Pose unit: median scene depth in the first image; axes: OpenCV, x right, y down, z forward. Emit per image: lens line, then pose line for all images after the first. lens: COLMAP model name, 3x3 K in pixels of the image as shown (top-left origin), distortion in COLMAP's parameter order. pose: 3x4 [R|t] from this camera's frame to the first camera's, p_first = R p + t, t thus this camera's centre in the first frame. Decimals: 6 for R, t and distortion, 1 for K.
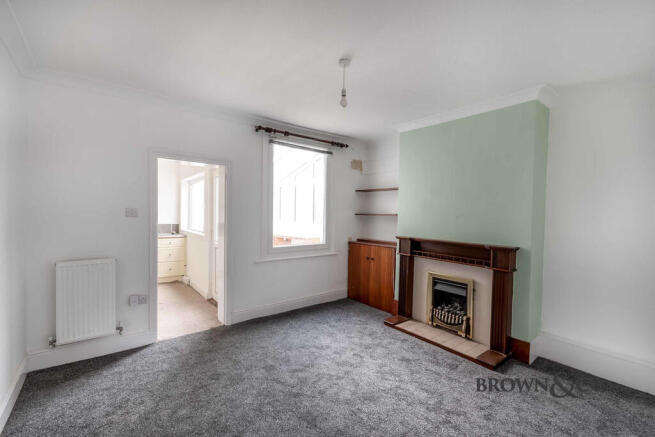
lens RADIAL K [[283.9, 0, 327.9], [0, 283.9, 218.8], [0, 0, 1]] dist [-0.000220, -0.000024]
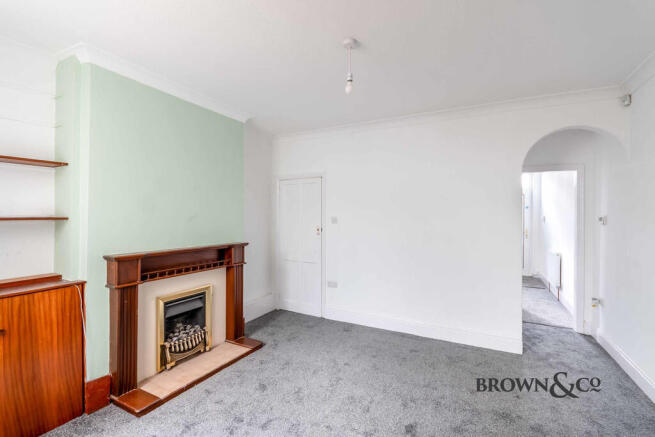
lens RADIAL K [[300.8, 0, 327.2], [0, 300.8, 217.6], [0, 0, 1]] dist [-0.000199, 0.000092]
pose [[-0.404960, -0.028407, 0.913893, -0.511195], [-0.000869, 0.999529, 0.030684, -0.036095], [-0.914334, 0.011632, -0.404794, 0.972039]]
